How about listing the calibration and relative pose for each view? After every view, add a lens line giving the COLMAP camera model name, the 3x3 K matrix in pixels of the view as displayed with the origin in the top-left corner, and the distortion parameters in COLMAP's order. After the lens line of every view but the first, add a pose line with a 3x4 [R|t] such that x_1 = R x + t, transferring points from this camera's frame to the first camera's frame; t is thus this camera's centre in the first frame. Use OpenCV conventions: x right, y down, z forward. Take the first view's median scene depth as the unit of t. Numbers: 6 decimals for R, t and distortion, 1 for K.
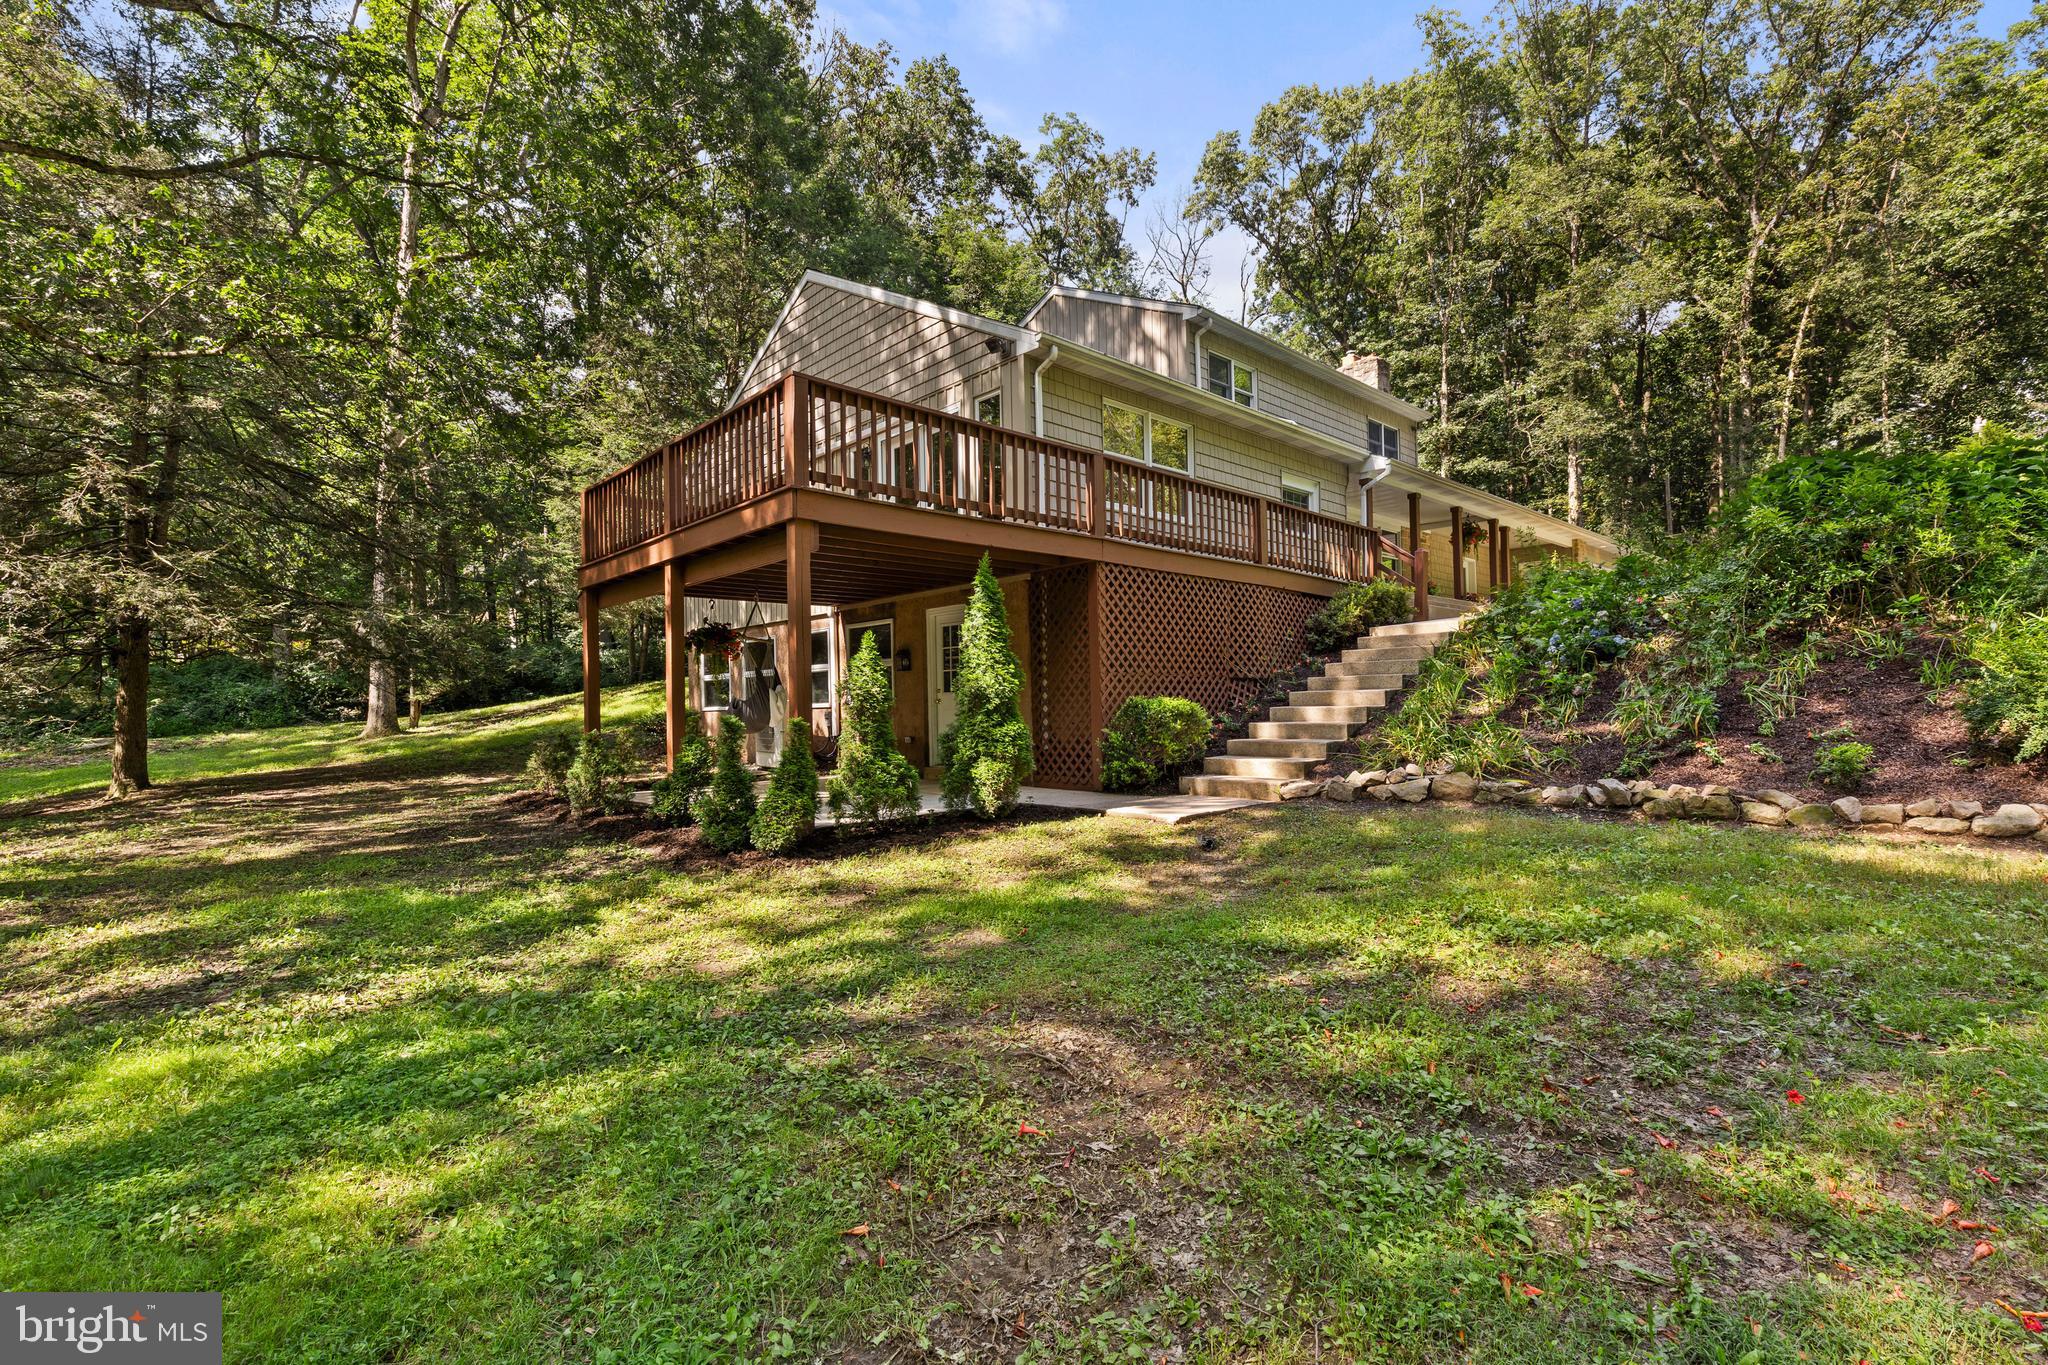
lens RADIAL K [[918.3, 0, 1027.7], [0, 918.3, 692.8], [0, 0, 1]] dist [0.004415, -0.001658]
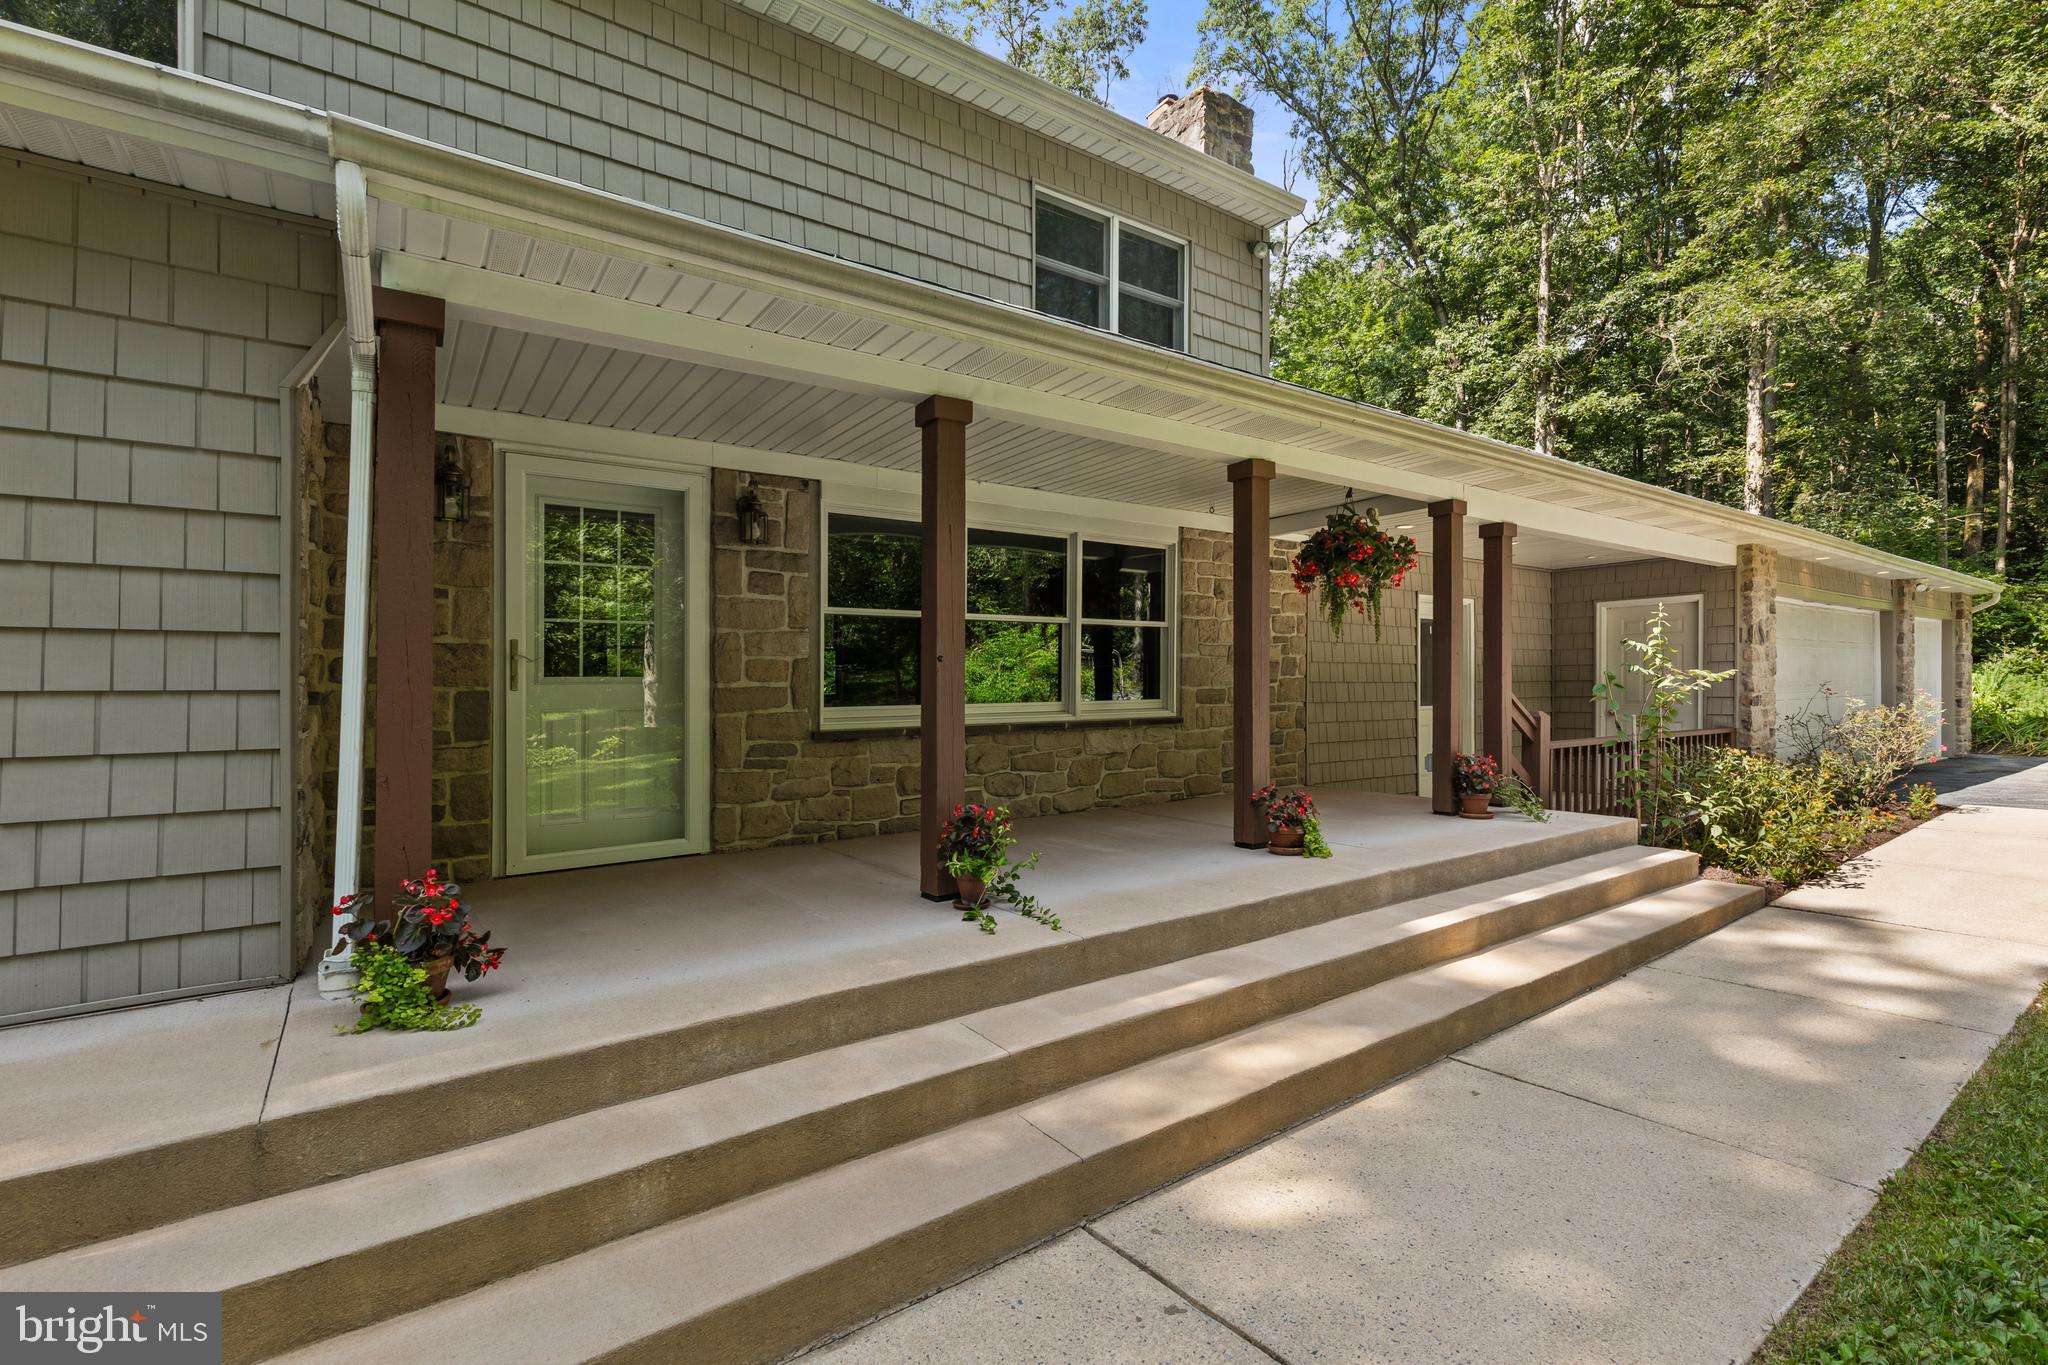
lens RADIAL K [[918.3, 0, 1022.8], [0, 918.3, 692.2], [0, 0, 1]] dist [0.004415, -0.001658]
pose [[0.990384, 0.014229, -0.137615, 0.195481], [-0.011186, 0.999676, 0.022865, -0.062293], [0.137896, -0.021106, 0.990222, 0.321636]]
